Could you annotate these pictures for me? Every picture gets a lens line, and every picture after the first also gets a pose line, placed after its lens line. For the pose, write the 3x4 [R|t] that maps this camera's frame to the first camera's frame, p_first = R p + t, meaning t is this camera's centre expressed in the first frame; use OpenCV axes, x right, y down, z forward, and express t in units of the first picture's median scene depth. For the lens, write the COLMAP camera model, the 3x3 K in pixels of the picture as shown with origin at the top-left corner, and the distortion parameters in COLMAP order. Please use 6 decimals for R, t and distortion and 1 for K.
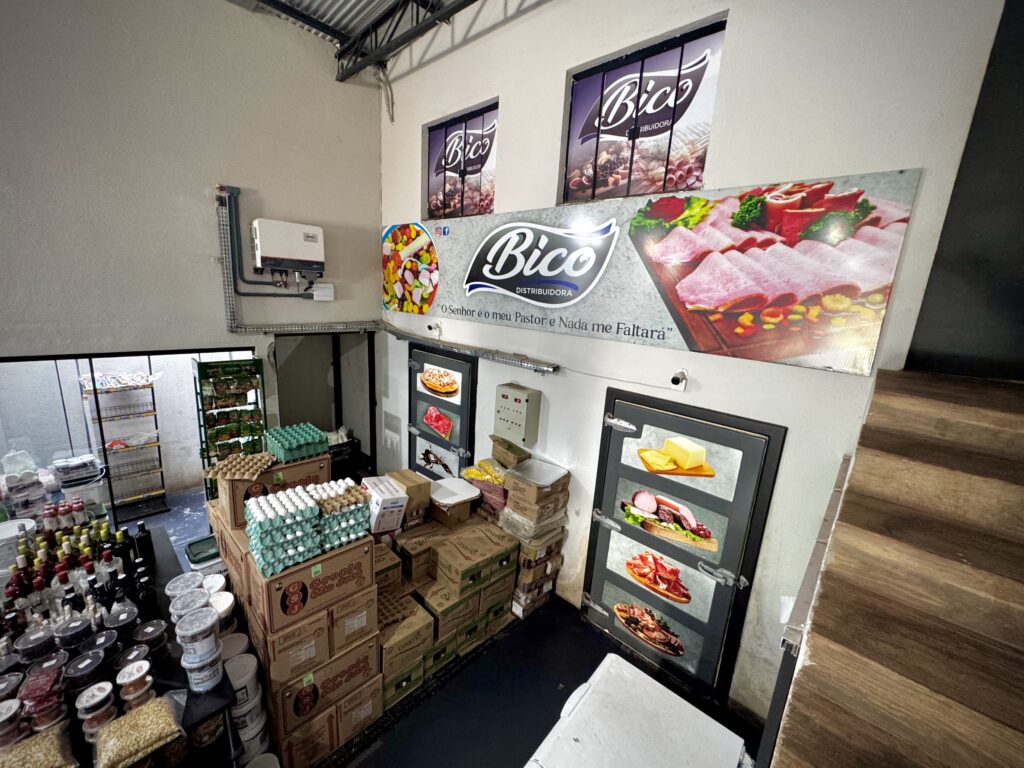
lens RADIAL K [[408.8, 0, 511.6], [0, 408.8, 388.5], [0, 0, 1]] dist [-0.002421, 0.000683]
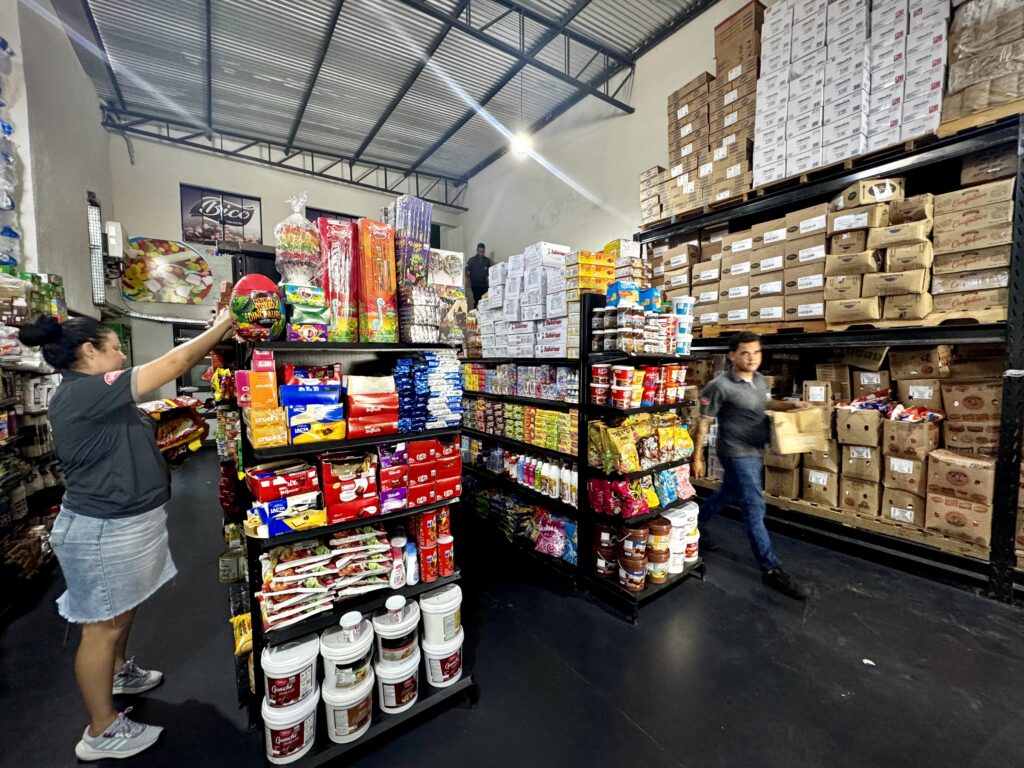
lens RADIAL K [[408.8, 0, 511.9], [0, 408.8, 386.6], [0, 0, 1]] dist [-0.002421, 0.000683]
pose [[0.206189, -0.132928, 0.969441, -2.317816], [0.236810, 0.968058, 0.082371, 0.410471], [-0.949425, 0.212590, 0.231081, -0.576695]]
